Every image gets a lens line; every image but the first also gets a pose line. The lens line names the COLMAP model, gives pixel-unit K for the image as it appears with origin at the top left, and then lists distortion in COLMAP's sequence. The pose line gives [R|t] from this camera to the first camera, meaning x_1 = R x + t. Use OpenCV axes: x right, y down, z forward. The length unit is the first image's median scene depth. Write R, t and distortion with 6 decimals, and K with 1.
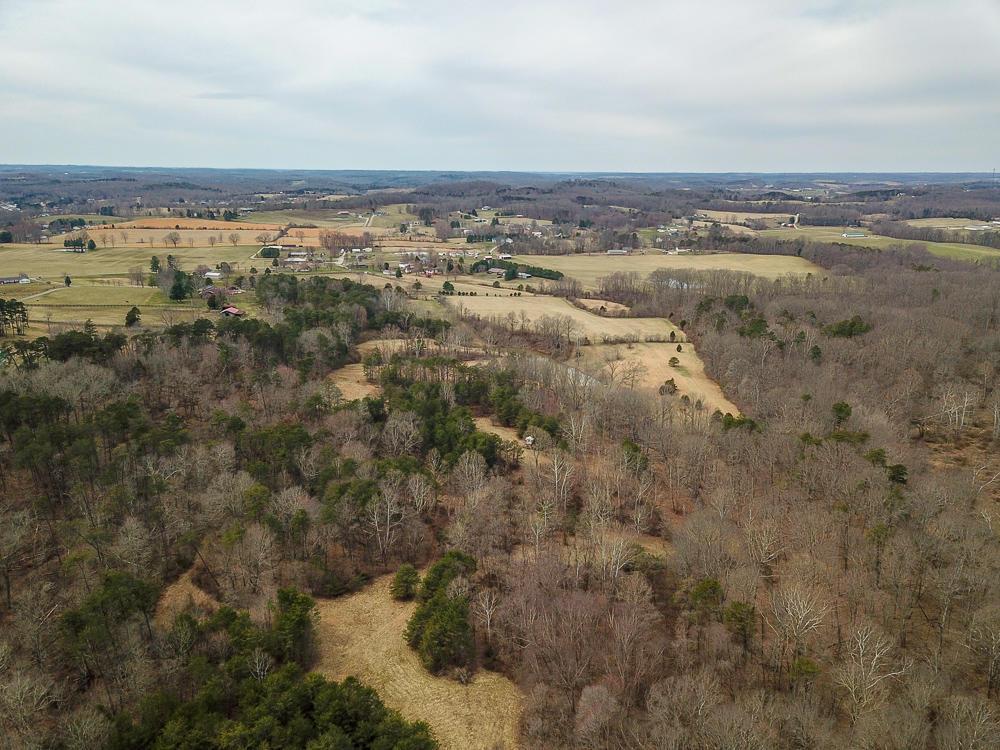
lens RADIAL K [[745.7, 0, 500.0], [0, 745.7, 375.0], [0, 0, 1]] dist [0.030968, -0.002081]
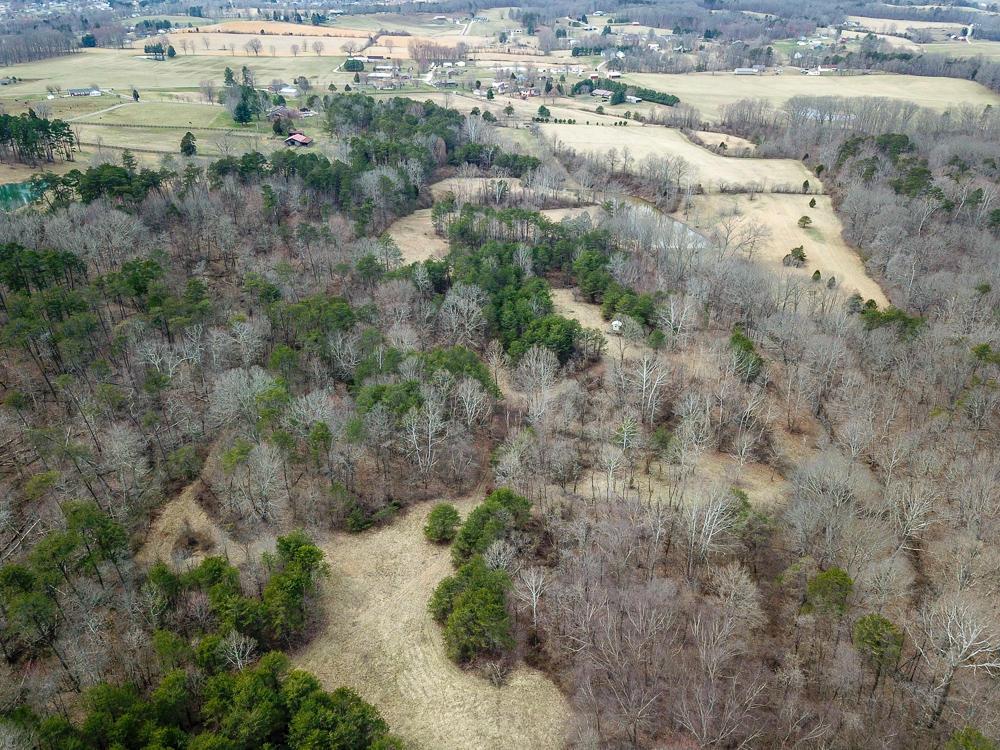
lens RADIAL K [[745.7, 0, 500.0], [0, 745.7, 375.0], [0, 0, 1]] dist [0.030968, -0.002081]
pose [[0.990357, 0.069689, -0.119733, 0.008583], [-0.040445, 0.972056, 0.231237, -0.026961], [0.132502, -0.224165, 0.965502, 0.100216]]
